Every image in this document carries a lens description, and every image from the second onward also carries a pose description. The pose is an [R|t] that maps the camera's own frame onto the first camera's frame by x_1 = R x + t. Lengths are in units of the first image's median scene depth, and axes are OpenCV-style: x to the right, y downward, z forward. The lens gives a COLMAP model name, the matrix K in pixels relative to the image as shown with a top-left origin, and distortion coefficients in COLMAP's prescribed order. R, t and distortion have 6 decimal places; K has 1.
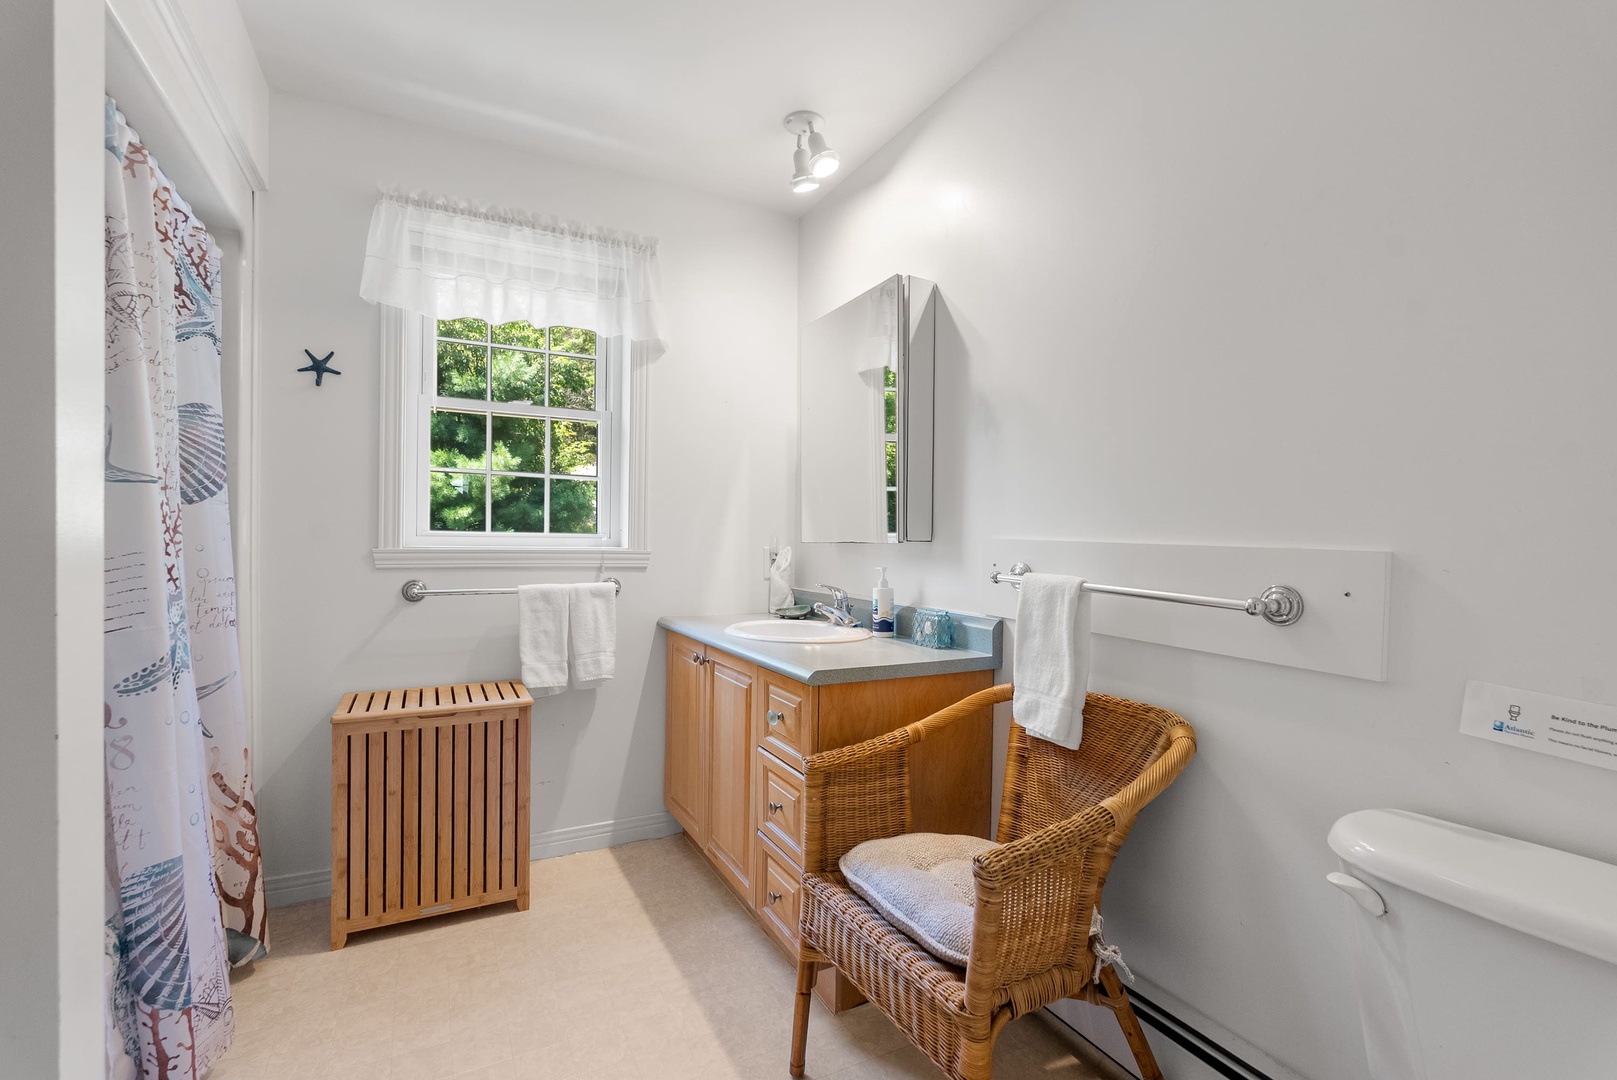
lens RADIAL K [[732.1, 0, 808.3], [0, 732.1, 543.7], [0, 0, 1]] dist [-0.001956, 0.000187]
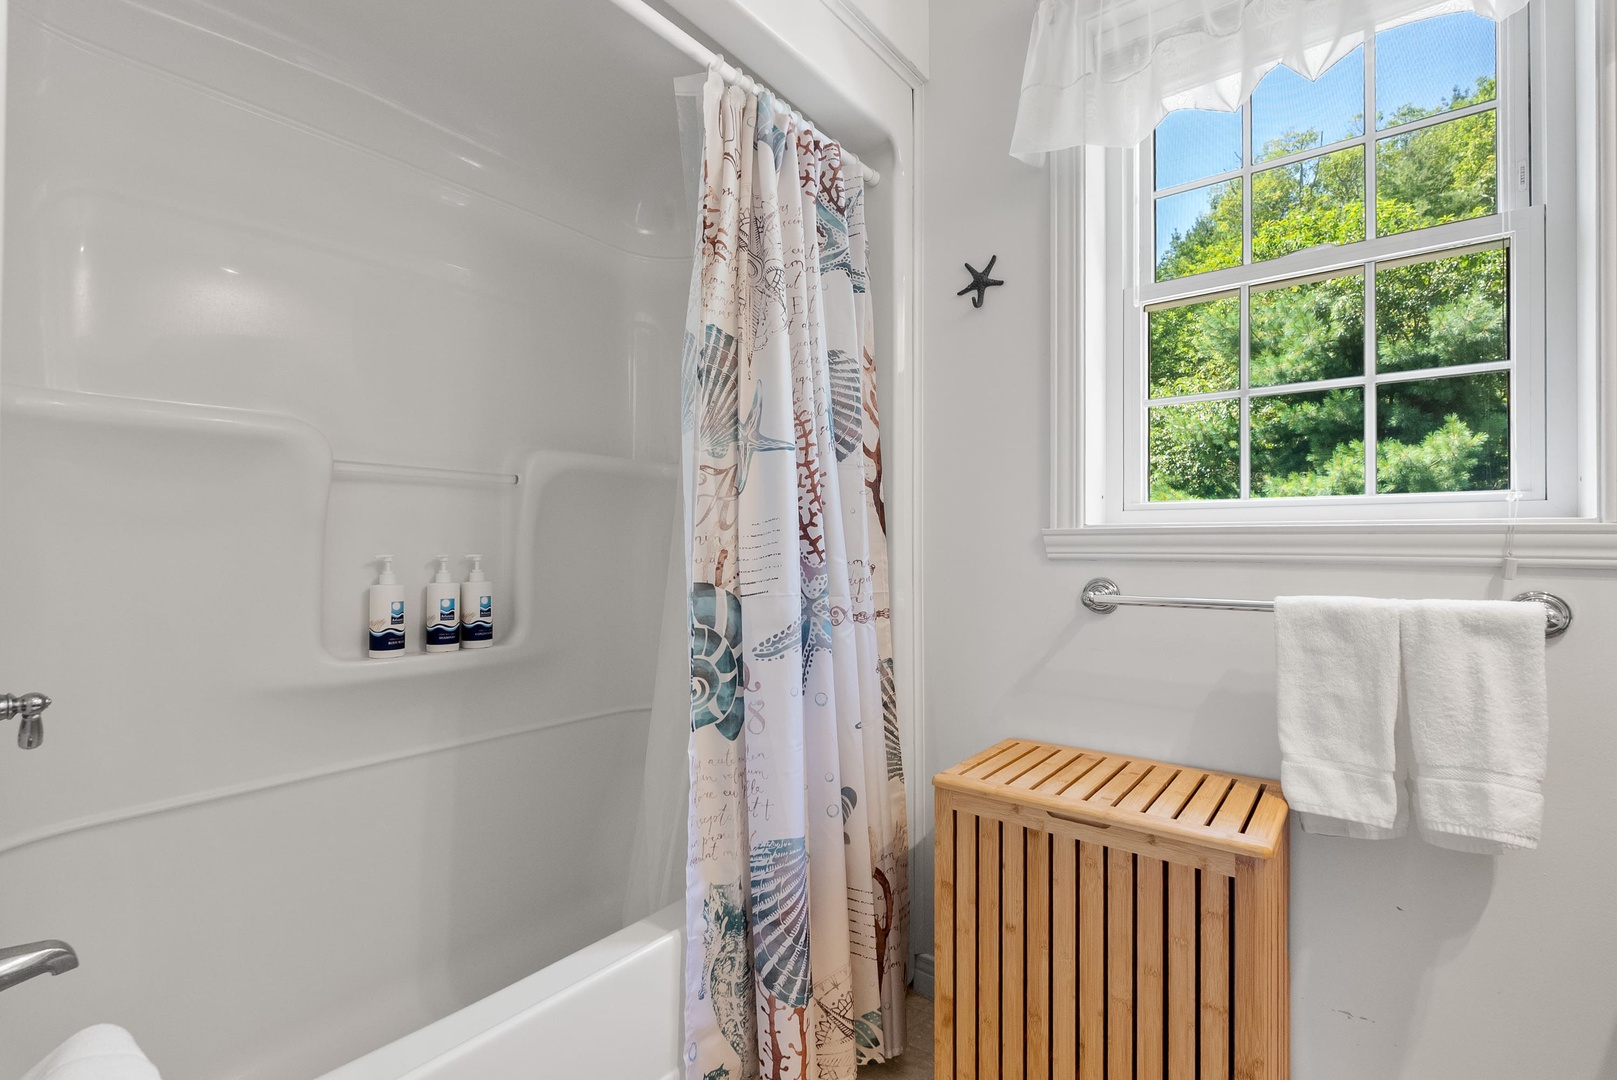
lens RADIAL K [[732.1, 0, 808.3], [0, 732.1, 543.7], [0, 0, 1]] dist [-0.001956, 0.000187]
pose [[0.408890, -0.016143, -0.912441, -0.069957], [-0.003685, 0.999806, -0.019340, 0.031901], [0.912576, 0.011270, 0.408751, 0.503939]]
